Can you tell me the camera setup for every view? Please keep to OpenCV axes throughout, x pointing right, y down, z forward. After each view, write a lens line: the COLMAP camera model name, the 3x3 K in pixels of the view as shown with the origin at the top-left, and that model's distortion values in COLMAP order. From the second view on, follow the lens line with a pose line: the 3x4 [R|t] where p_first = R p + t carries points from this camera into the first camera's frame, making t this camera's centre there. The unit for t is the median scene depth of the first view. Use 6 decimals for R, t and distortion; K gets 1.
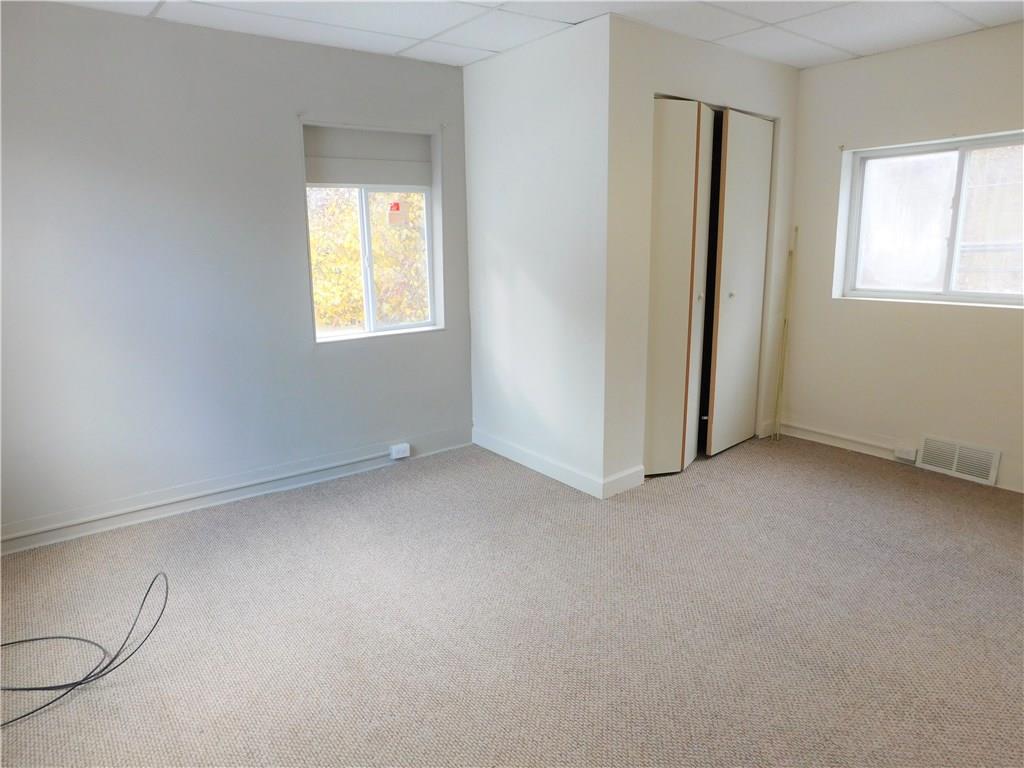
lens RADIAL K [[679.2, 0, 512.0], [0, 679.2, 384.0], [0, 0, 1]] dist [-0.003677, 0.000204]
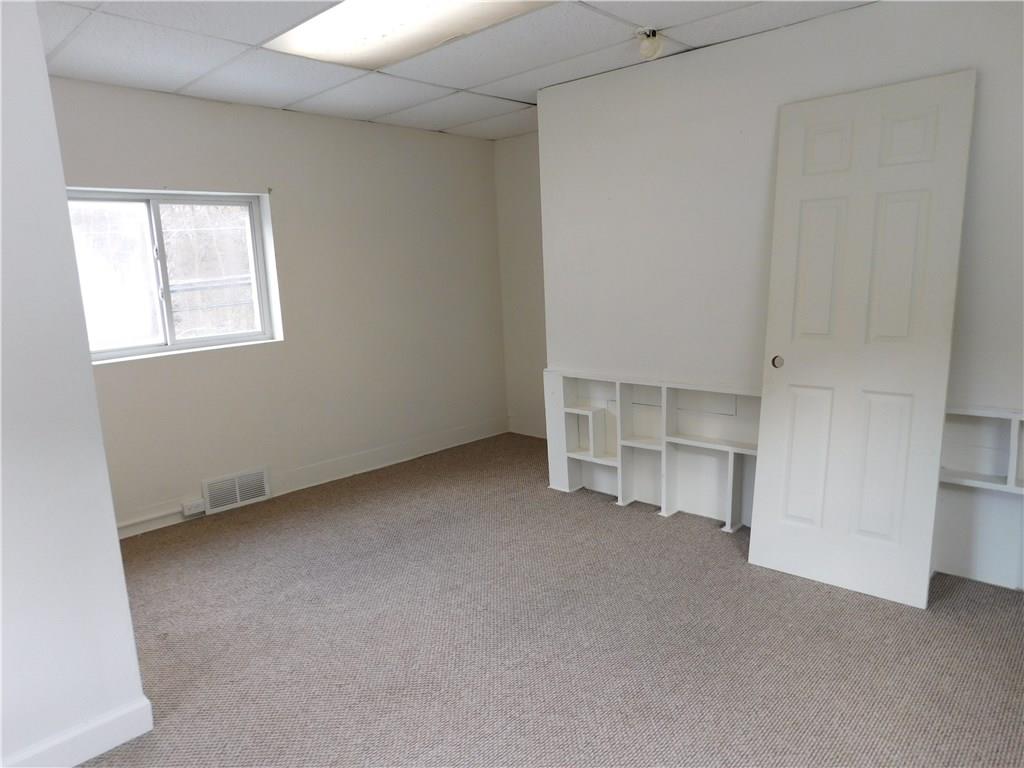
lens RADIAL K [[679.2, 0, 512.0], [0, 679.2, 384.0], [0, 0, 1]] dist [-0.003677, 0.000204]
pose [[-0.161973, -0.156106, 0.974369, -0.431766], [0.245694, 0.949933, 0.193034, -0.149008], [-0.955719, 0.270663, -0.115509, 0.661390]]
